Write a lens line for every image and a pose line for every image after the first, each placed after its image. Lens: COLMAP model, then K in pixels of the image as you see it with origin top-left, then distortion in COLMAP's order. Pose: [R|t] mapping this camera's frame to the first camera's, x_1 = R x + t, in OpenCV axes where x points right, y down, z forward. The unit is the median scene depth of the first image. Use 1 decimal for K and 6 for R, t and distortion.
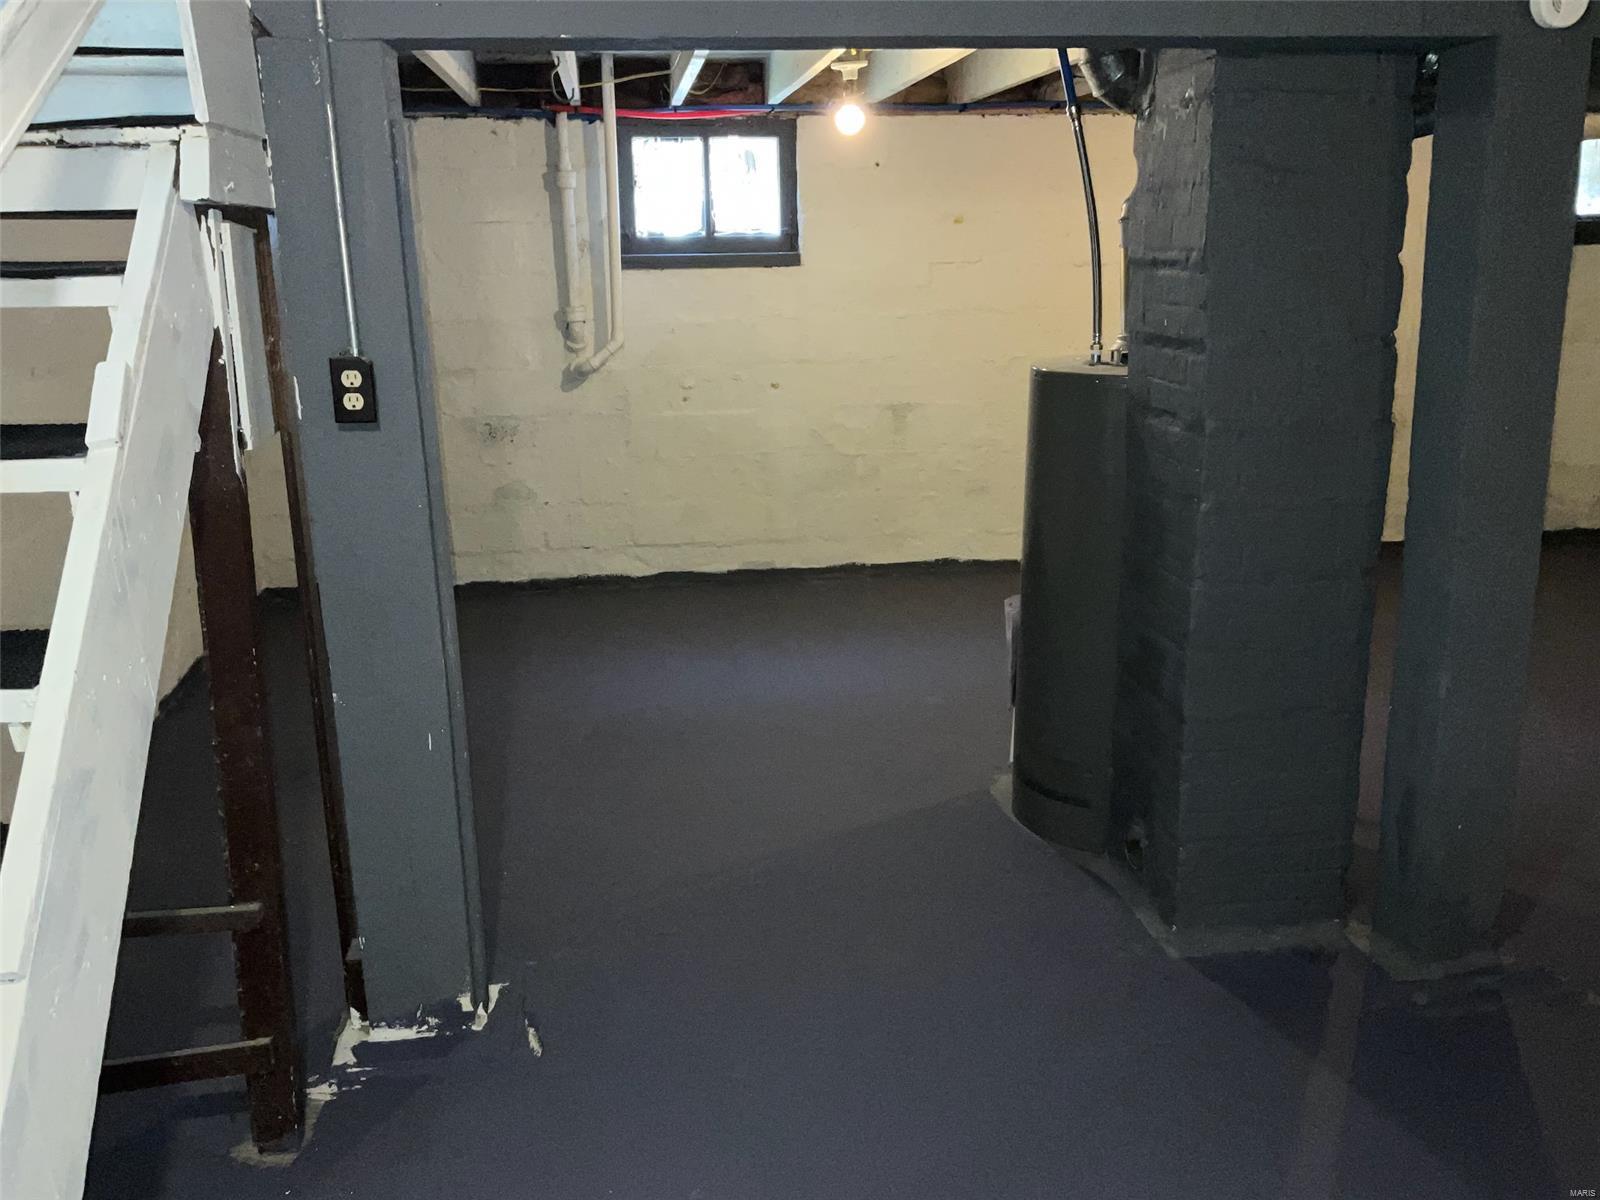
lens RADIAL K [[1332.2, 0, 796.0], [0, 1332.2, 599.2], [0, 0, 1]] dist [0.081505, -0.131892]
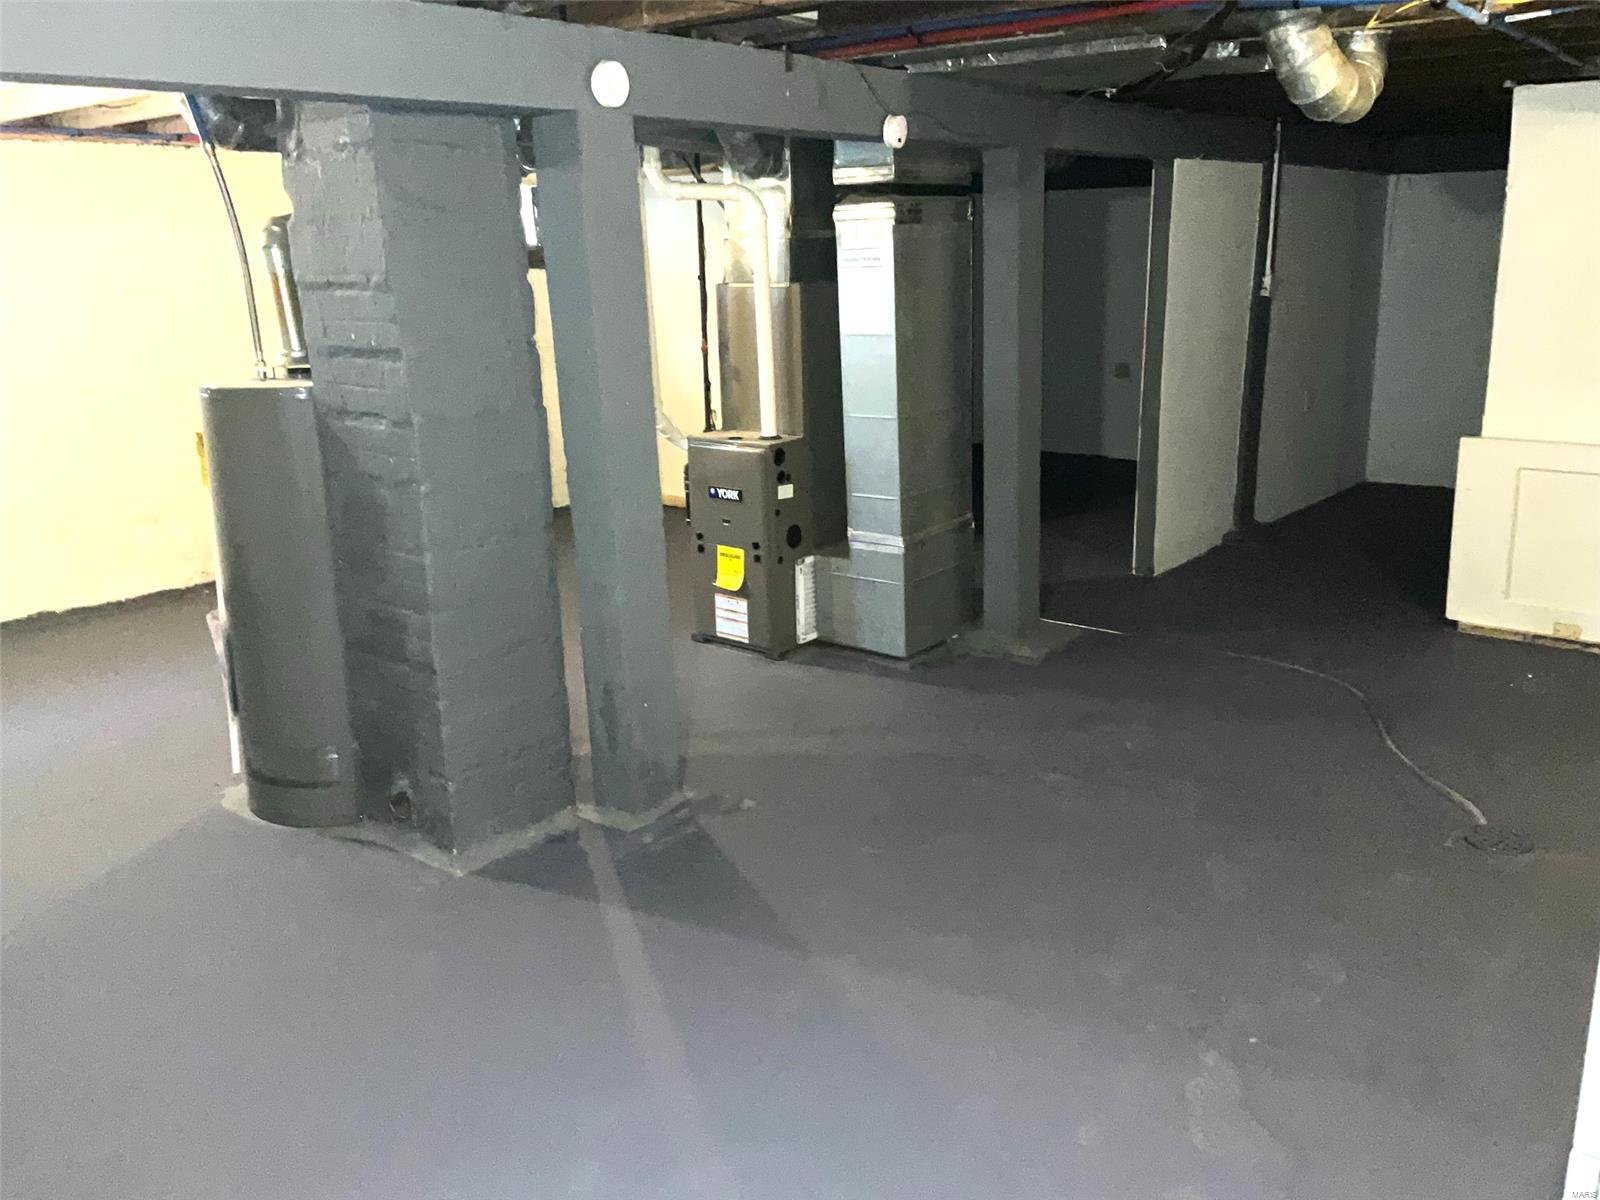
lens RADIAL K [[1332.2, 0, 808.1], [0, 1332.2, 601.9], [0, 0, 1]] dist [0.081505, -0.131892]
pose [[0.729346, -0.176241, 0.661055, -0.238344], [0.189512, 0.980484, 0.052314, 0.030075], [-0.657373, 0.087123, 0.748512, -0.097194]]
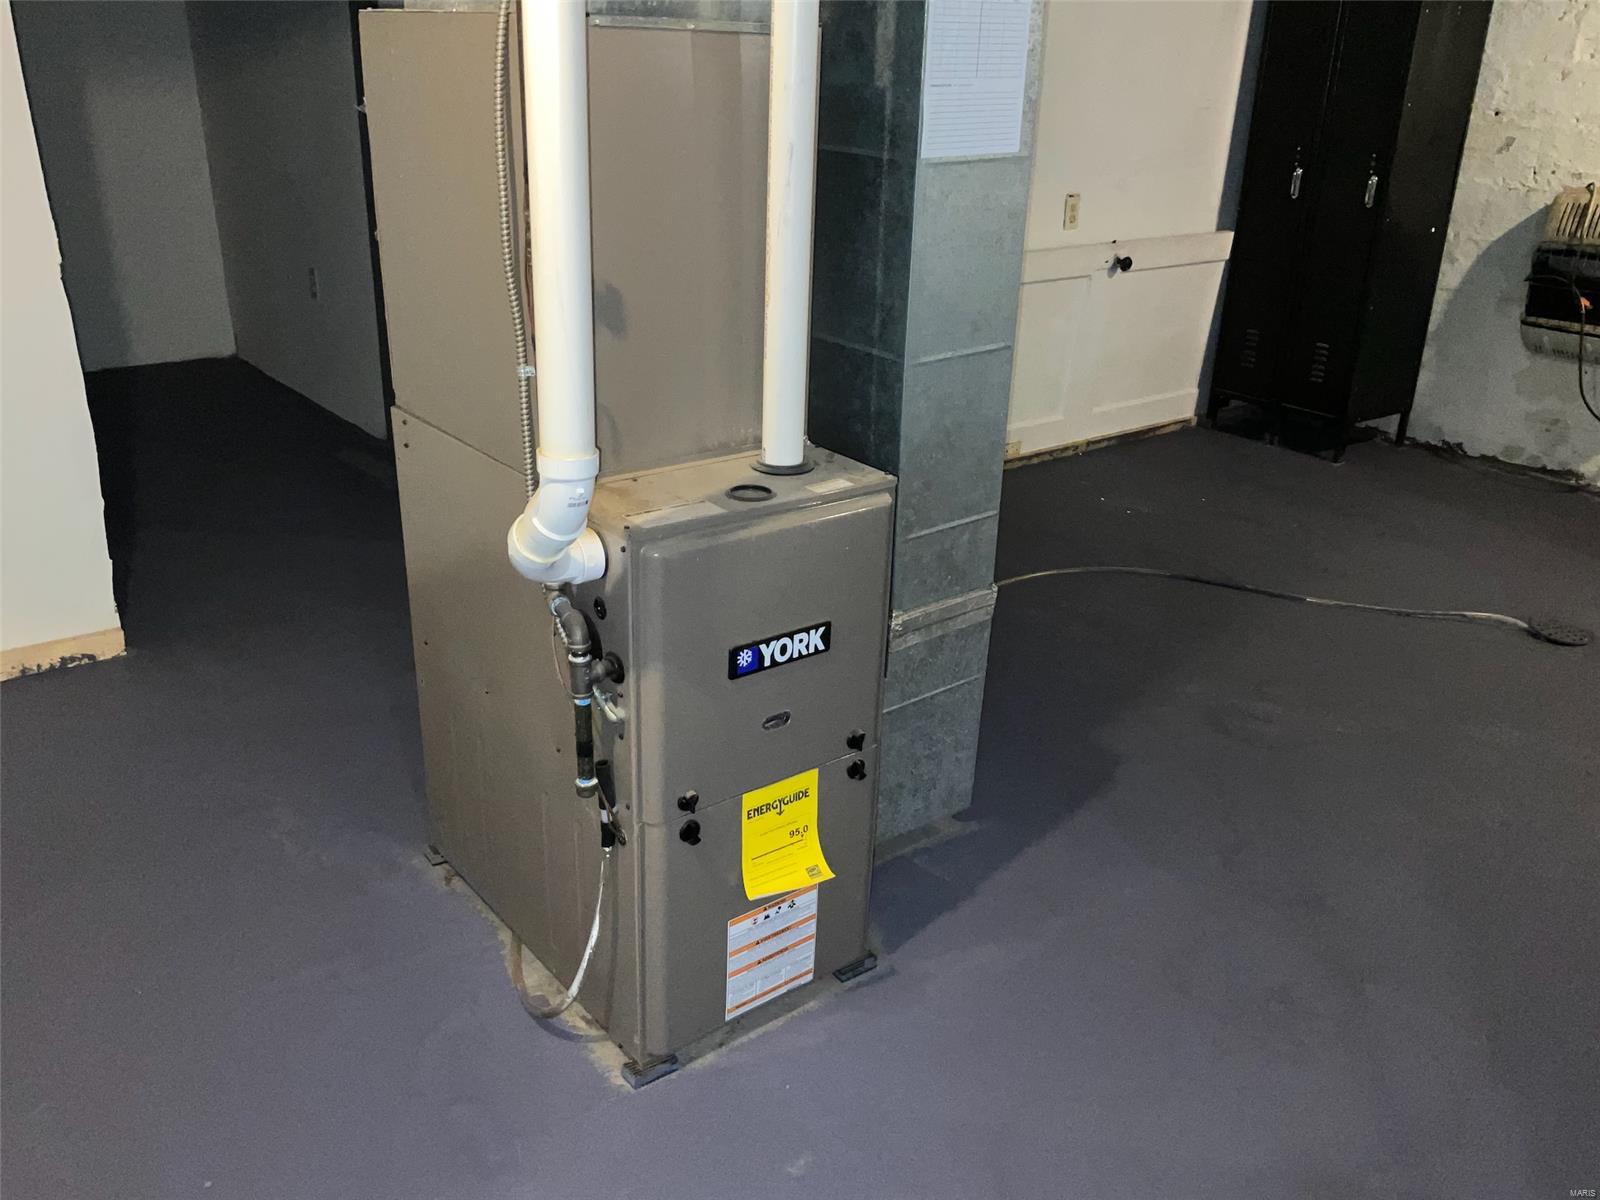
lens RADIAL K [[1332.2, 0, 800.1], [0, 1332.2, 599.9], [0, 0, 1]] dist [0.081505, -0.131892]
pose [[-0.512626, -0.333610, 0.791150, 0.204099], [0.198634, 0.850355, 0.487280, -0.240861], [-0.835320, 0.406942, -0.369648, 1.021253]]
